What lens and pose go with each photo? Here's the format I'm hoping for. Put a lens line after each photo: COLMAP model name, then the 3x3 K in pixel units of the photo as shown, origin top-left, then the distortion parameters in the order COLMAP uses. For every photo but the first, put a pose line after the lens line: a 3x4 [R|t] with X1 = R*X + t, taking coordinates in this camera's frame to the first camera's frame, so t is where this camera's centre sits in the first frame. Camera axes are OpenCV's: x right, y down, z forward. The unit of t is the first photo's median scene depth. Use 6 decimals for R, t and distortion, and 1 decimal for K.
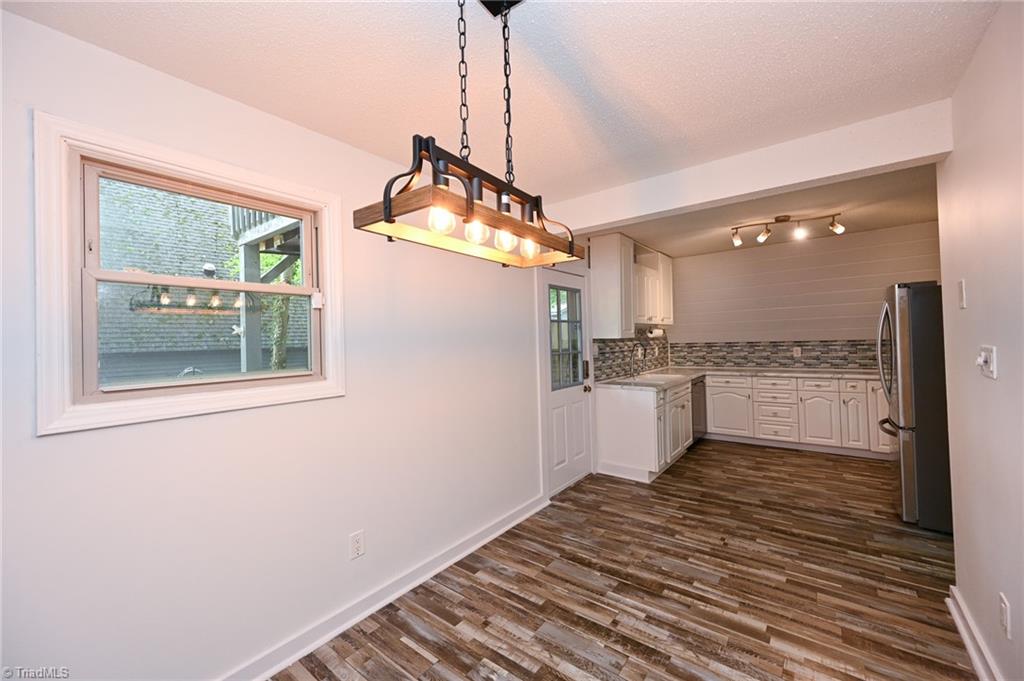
lens RADIAL K [[402.7, 0, 507.5], [0, 402.7, 333.0], [0, 0, 1]] dist [-0.000440, 0.000269]
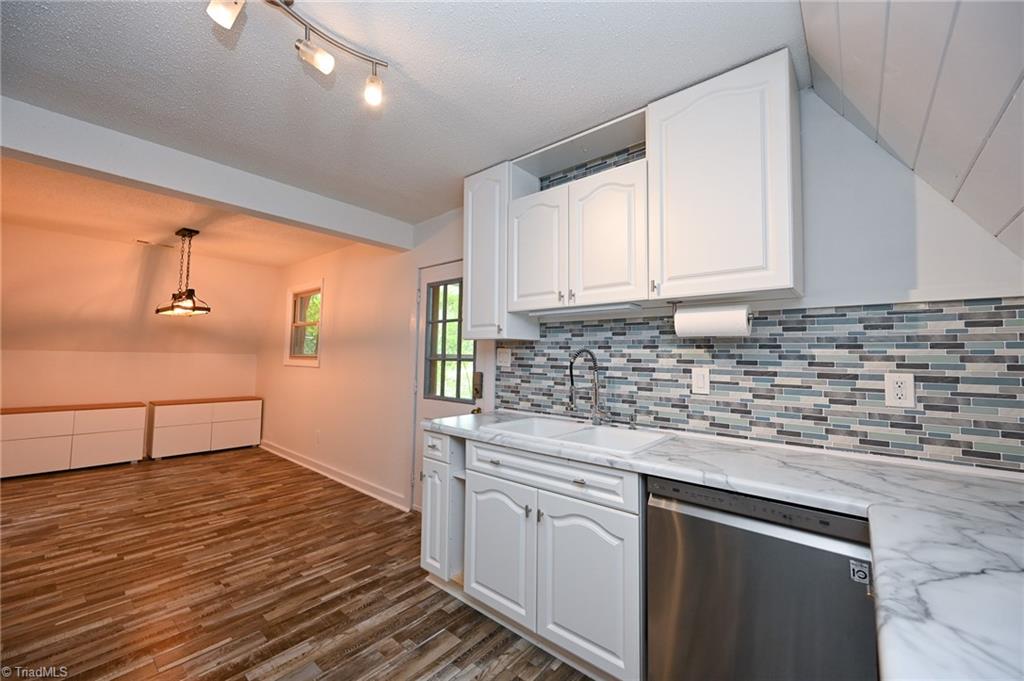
lens RADIAL K [[402.7, 0, 514.2], [0, 402.7, 336.3], [0, 0, 1]] dist [-0.000440, 0.000269]
pose [[-0.033572, -0.029058, -0.999014, 0.996998], [0.002367, 0.999572, -0.029154, 0.028046], [0.999434, -0.003344, -0.033489, 1.196736]]
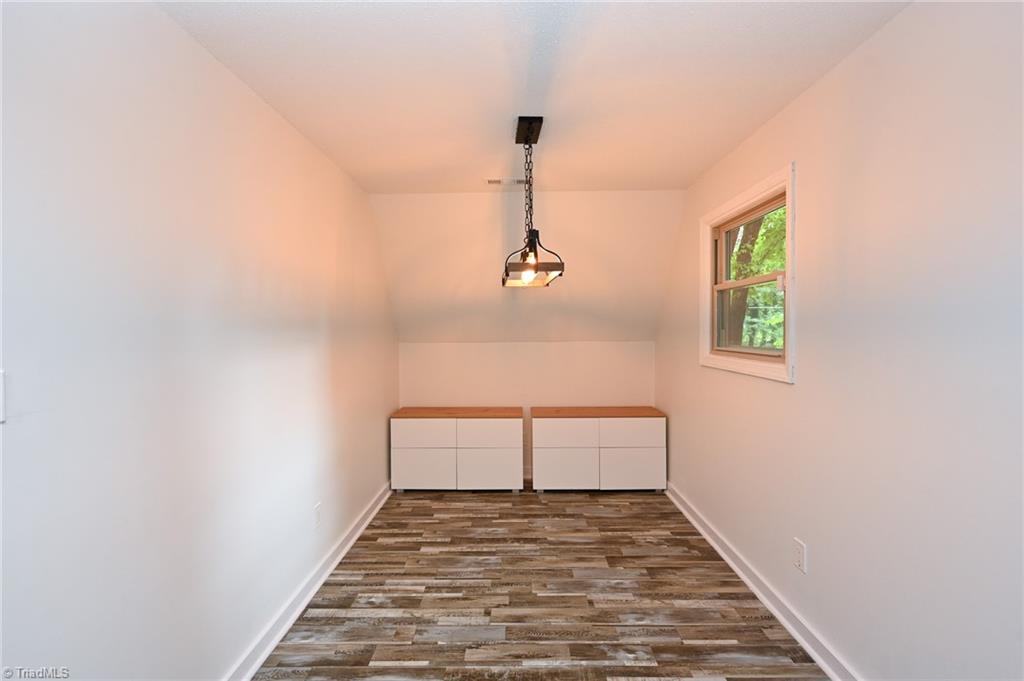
lens RADIAL K [[430.0, 0, 509.1], [0, 430.0, 337.4], [0, 0, 1]] dist [-0.000069, 0.000095]
pose [[-0.798024, 0.051063, -0.600458, 0.380847], [0.043416, 0.998686, 0.027226, -0.002714], [0.601059, -0.004342, -0.799193, 0.771804]]
